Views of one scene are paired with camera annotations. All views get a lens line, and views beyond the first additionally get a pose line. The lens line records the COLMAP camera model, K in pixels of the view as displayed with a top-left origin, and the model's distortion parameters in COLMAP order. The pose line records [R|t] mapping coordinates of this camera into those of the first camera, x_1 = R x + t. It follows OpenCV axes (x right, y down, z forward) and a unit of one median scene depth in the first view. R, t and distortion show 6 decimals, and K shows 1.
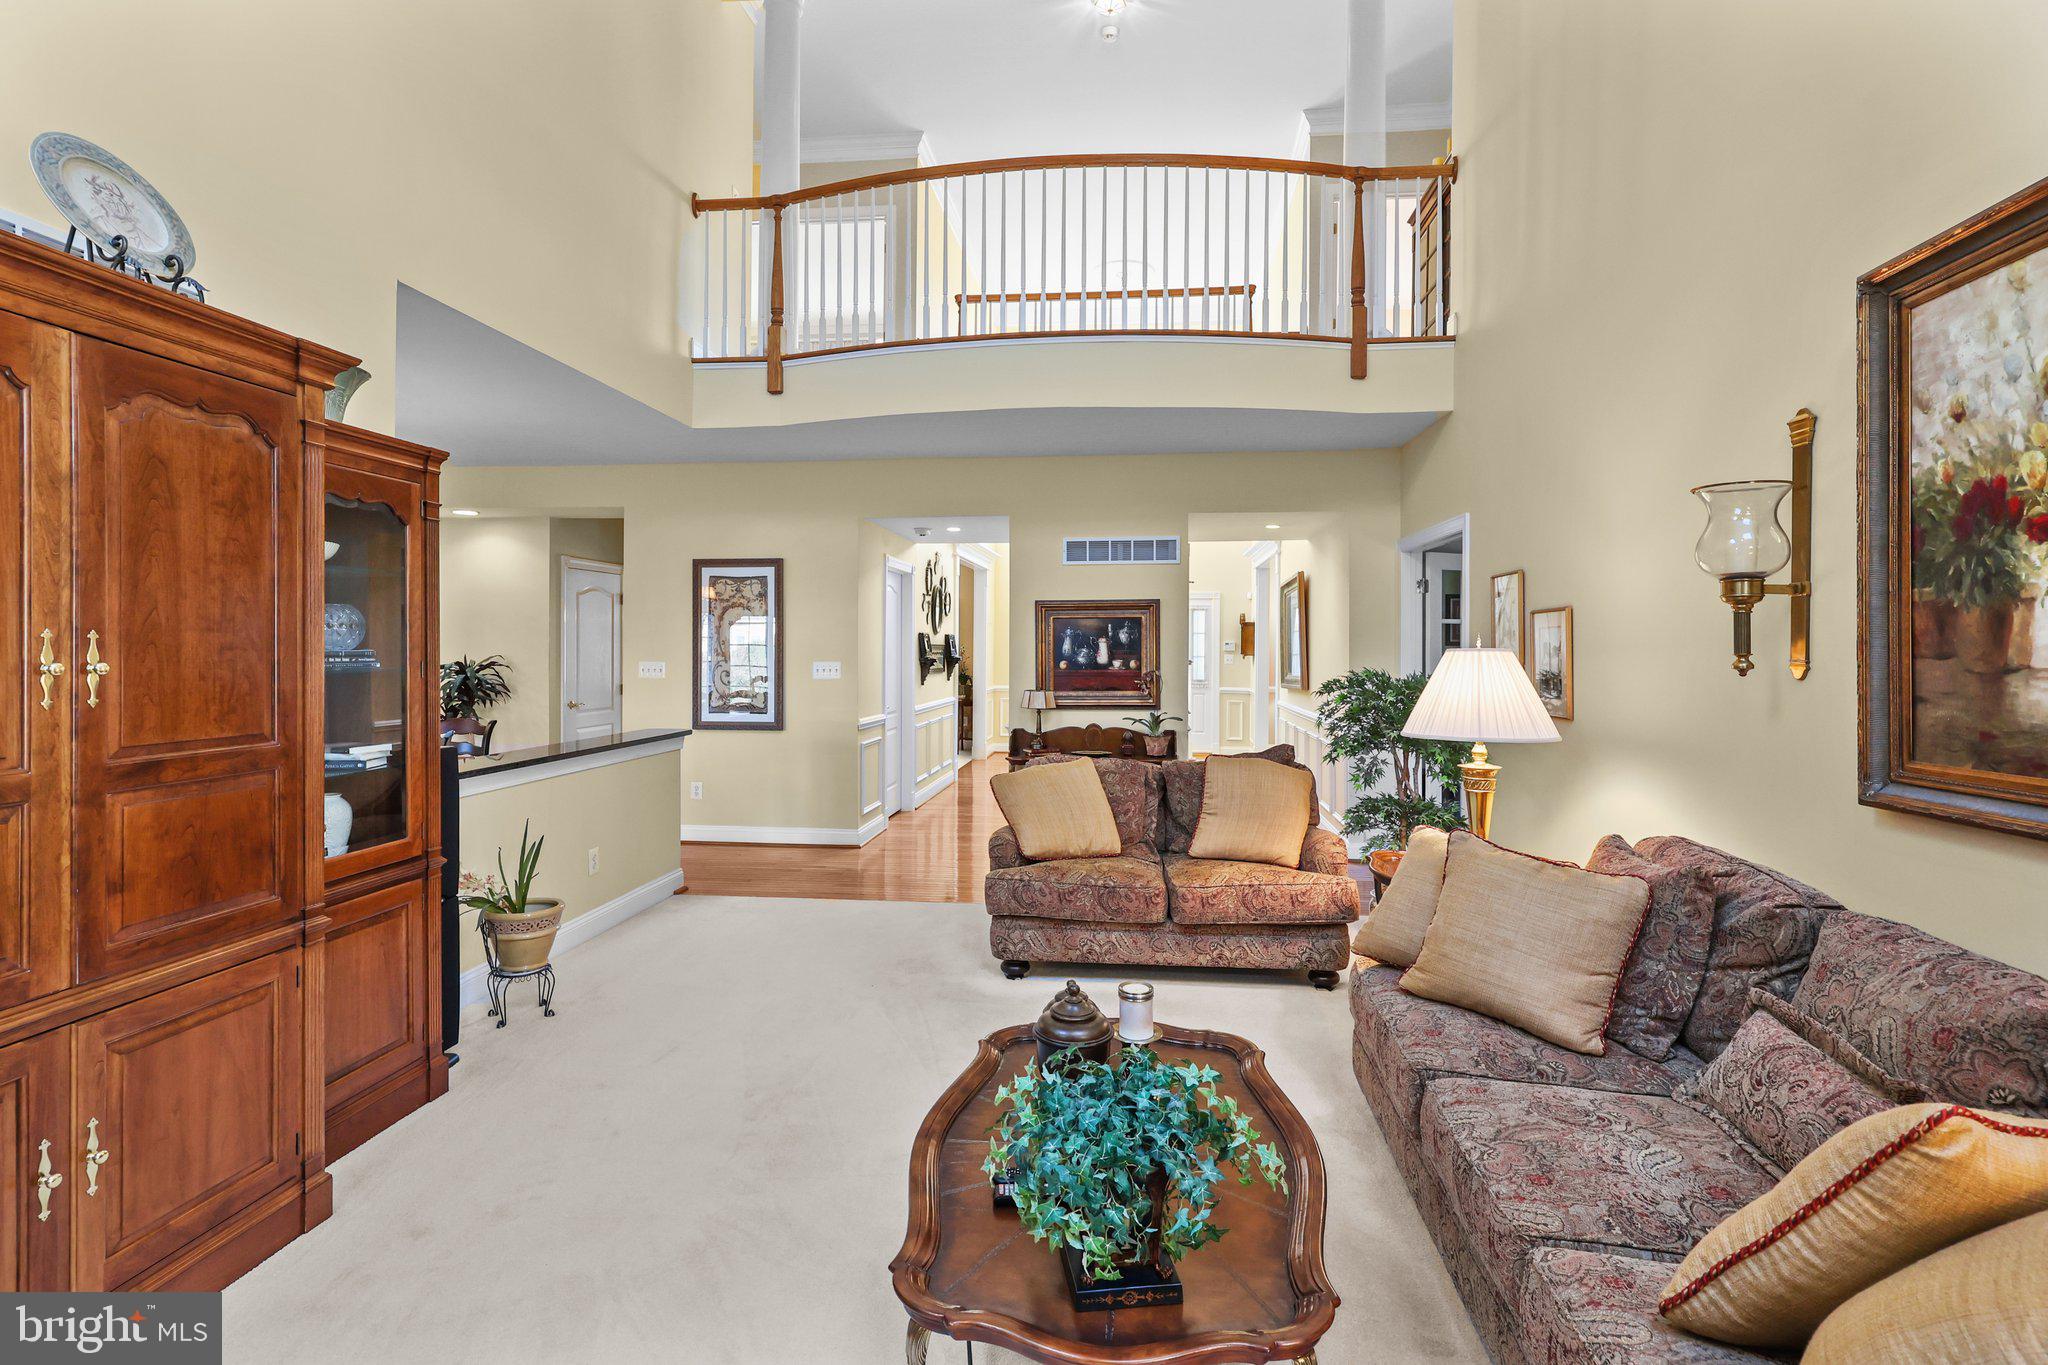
lens RADIAL K [[996.7, 0, 1025.6], [0, 996.7, 653.7], [0, 0, 1]] dist [0.001829, 0.001326]
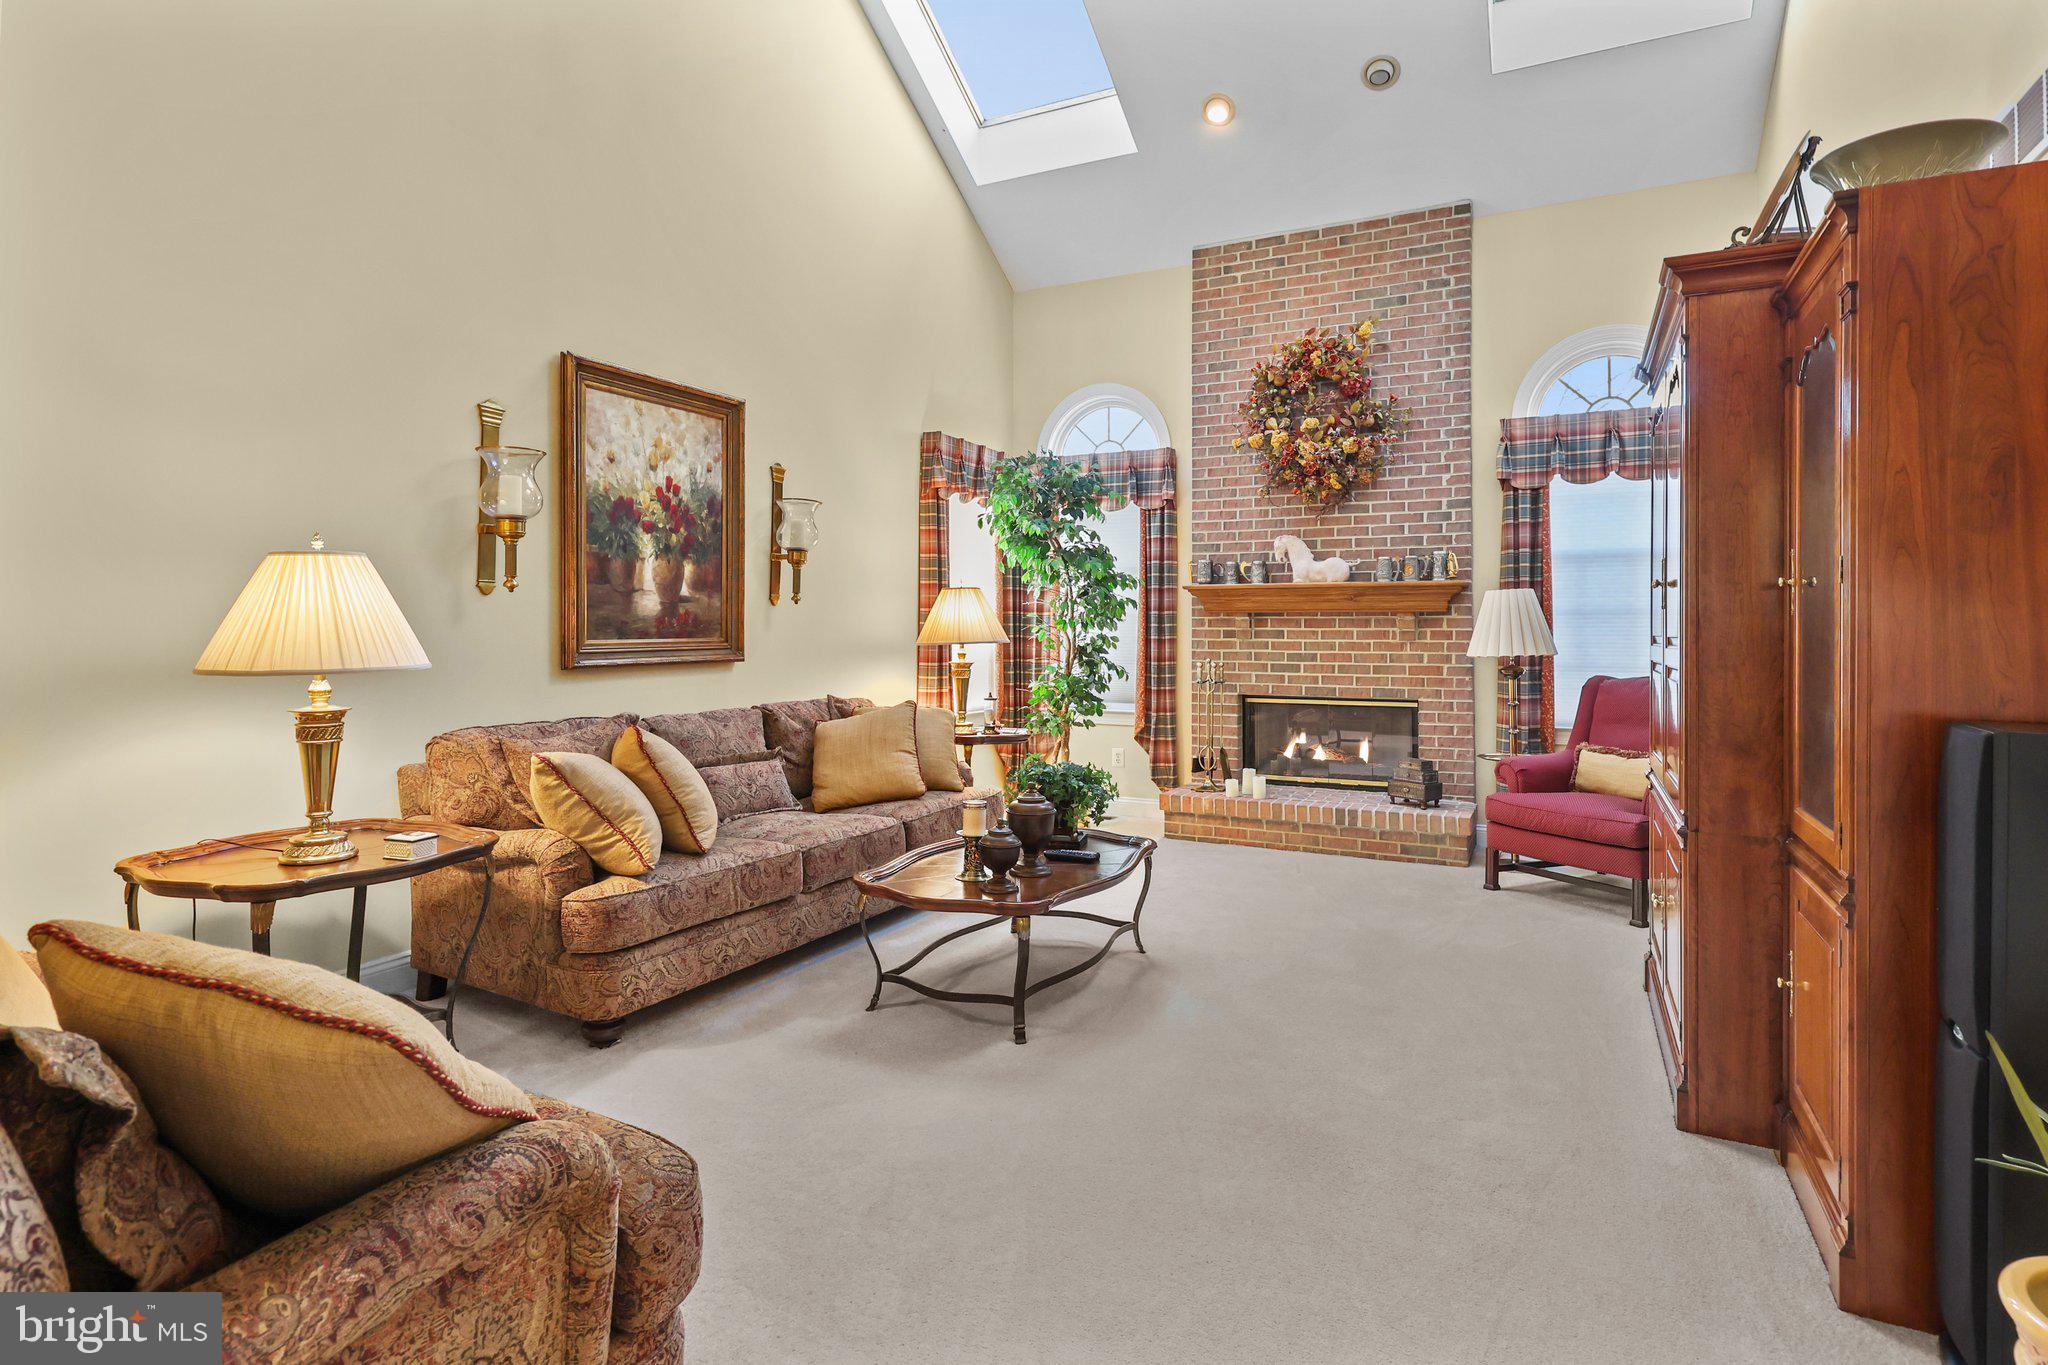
lens RADIAL K [[1033.0, 0, 1034.1], [0, 1033.0, 632.6], [0, 0, 1]] dist [0.000891, 0.000858]
pose [[-0.940072, -0.008000, 0.340881, -0.534758], [-0.005342, 0.999948, 0.008736, 0.077991], [-0.340933, 0.006392, -0.940066, 2.649246]]
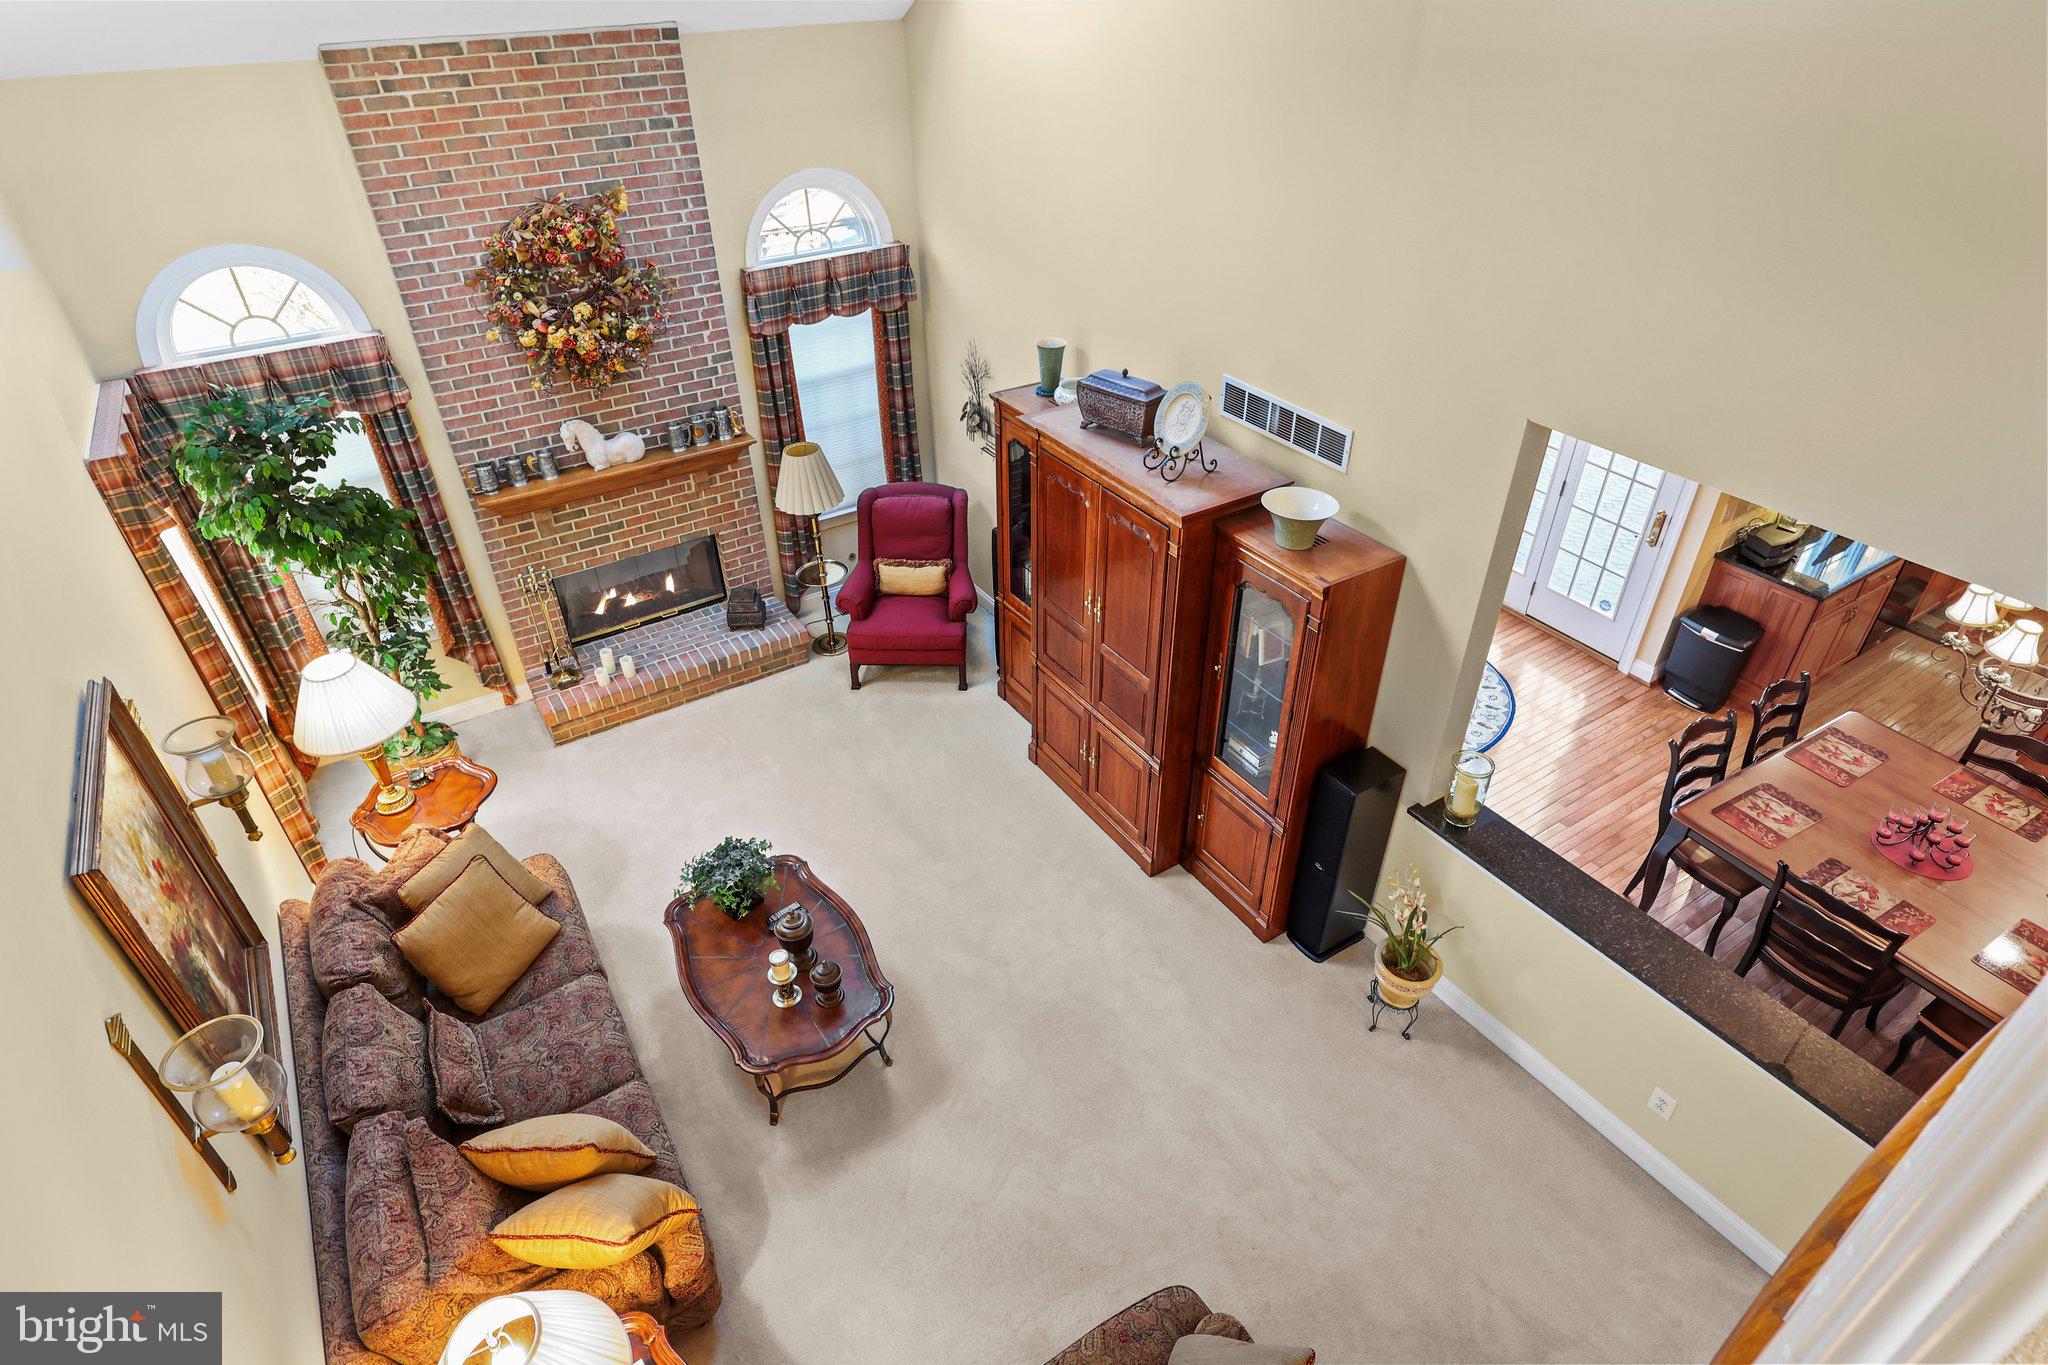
lens RADIAL K [[1083.0, 0, 1021.2], [0, 1083.0, 707.1], [0, 0, 1]] dist [0.001919, 0.000337]
pose [[-0.772447, 0.380756, -0.508282, 0.662925], [0.003401, 0.802813, 0.596221, -1.328390], [0.635070, 0.458820, -0.621426, 2.545819]]
